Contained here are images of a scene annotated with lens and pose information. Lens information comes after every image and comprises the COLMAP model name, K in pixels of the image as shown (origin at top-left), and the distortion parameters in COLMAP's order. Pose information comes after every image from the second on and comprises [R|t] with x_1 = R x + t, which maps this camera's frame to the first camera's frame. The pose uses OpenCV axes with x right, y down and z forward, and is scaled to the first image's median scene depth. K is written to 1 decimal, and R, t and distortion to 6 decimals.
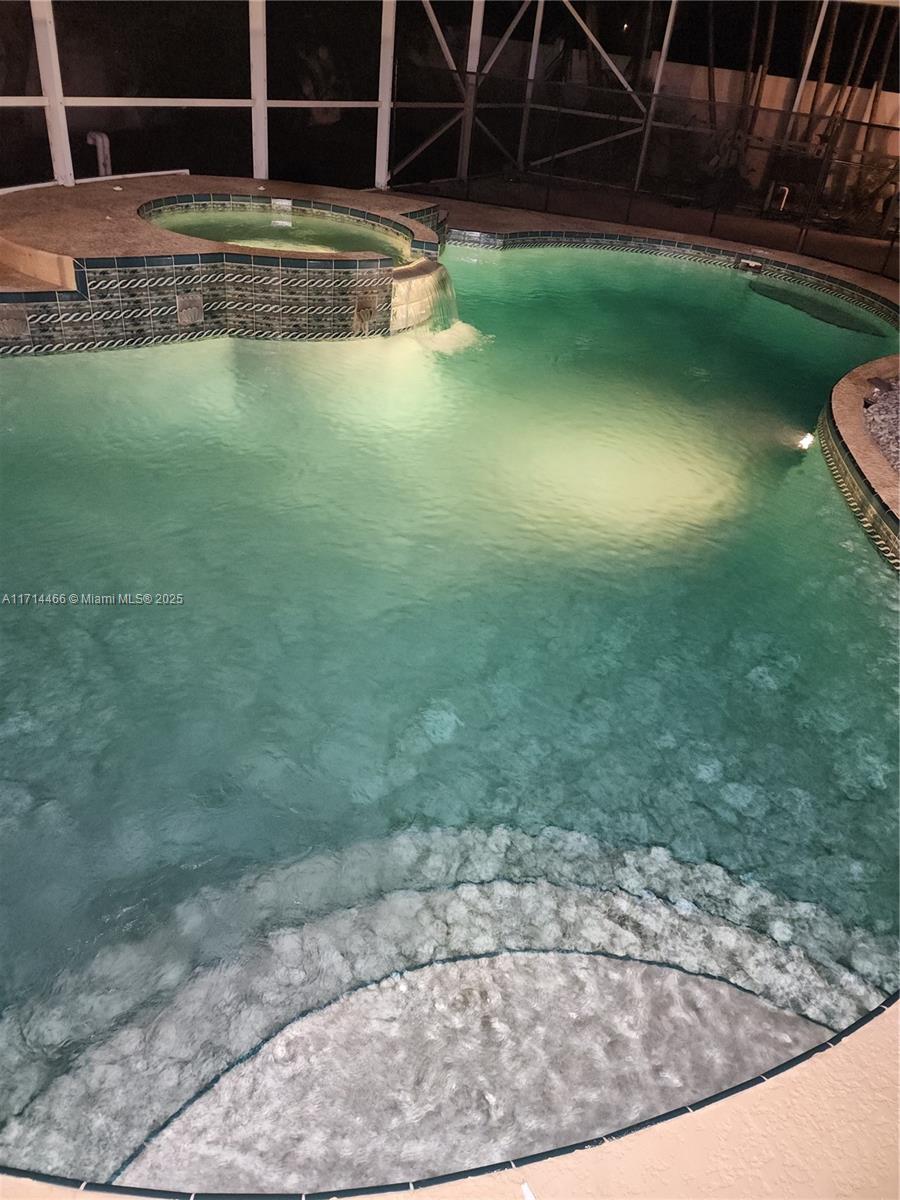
lens RADIAL K [[802.8, 0, 456.3], [0, 802.8, 606.4], [0, 0, 1]] dist [0.070377, -0.060739]
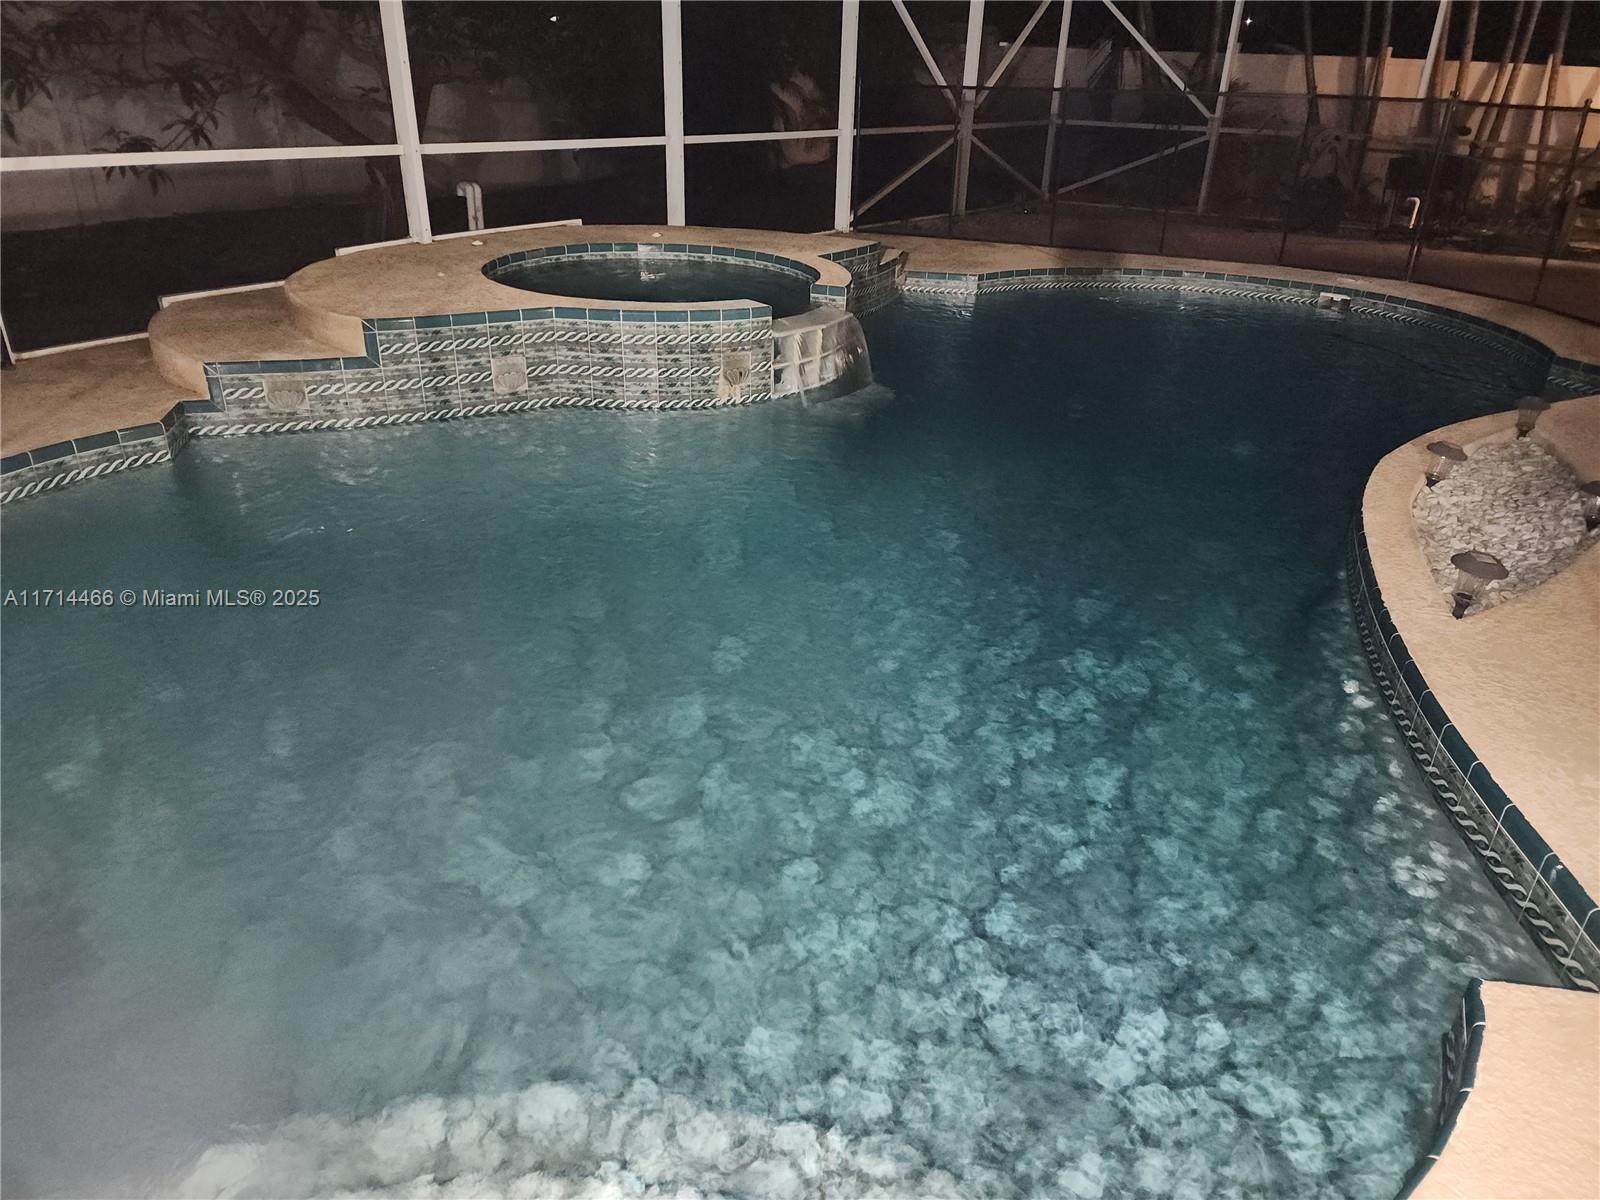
lens RADIAL K [[1070.3, 0, 812.5], [0, 1070.3, 606.8], [0, 0, 1]] dist [0.070377, -0.060739]
pose [[0.981336, 0.012718, -0.191881, 0.132234], [-0.040397, 0.989179, -0.141042, 0.000927], [0.188011, 0.146161, 0.971231, 0.037404]]
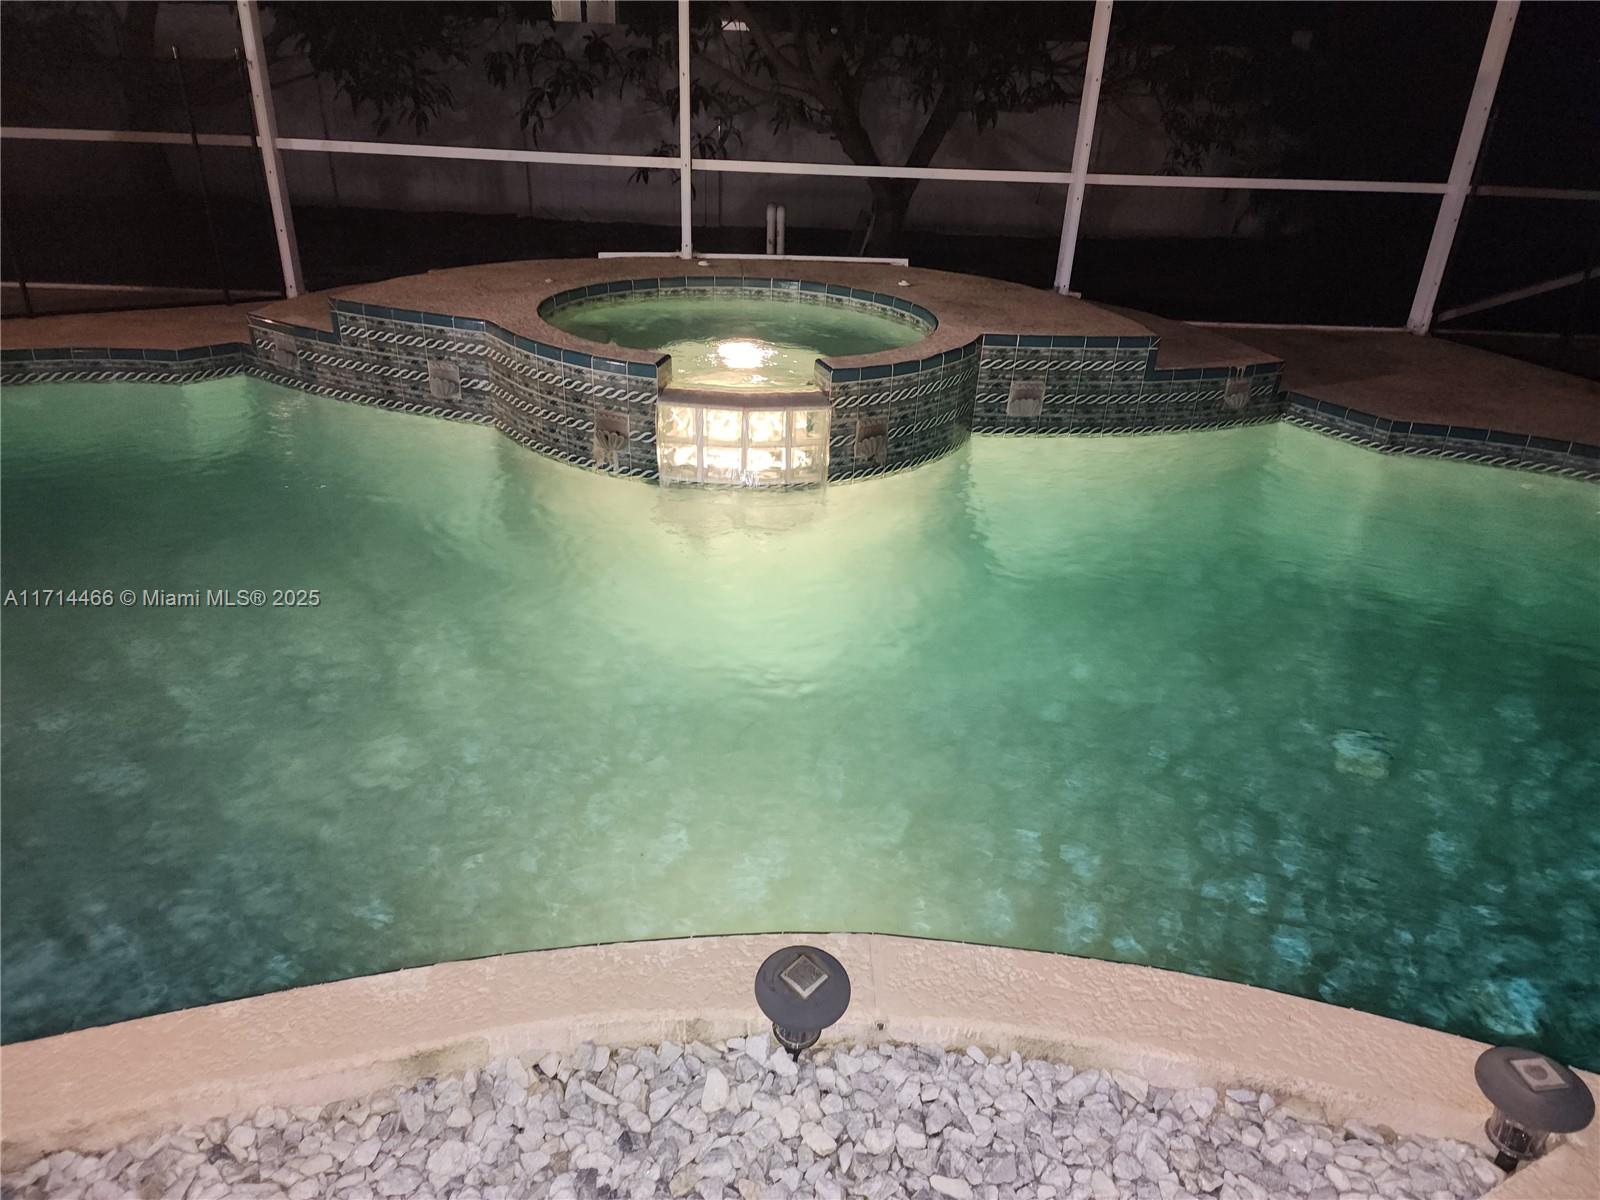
lens RADIAL K [[1070.3, 0, 794.3], [0, 1070.3, 595.6], [0, 0, 1]] dist [0.070377, -0.060739]
pose [[0.468472, 0.302286, -0.830155, 0.556200], [-0.487240, 0.872226, 0.042647, -0.294595], [0.736975, 0.384505, 0.555899, 0.564751]]
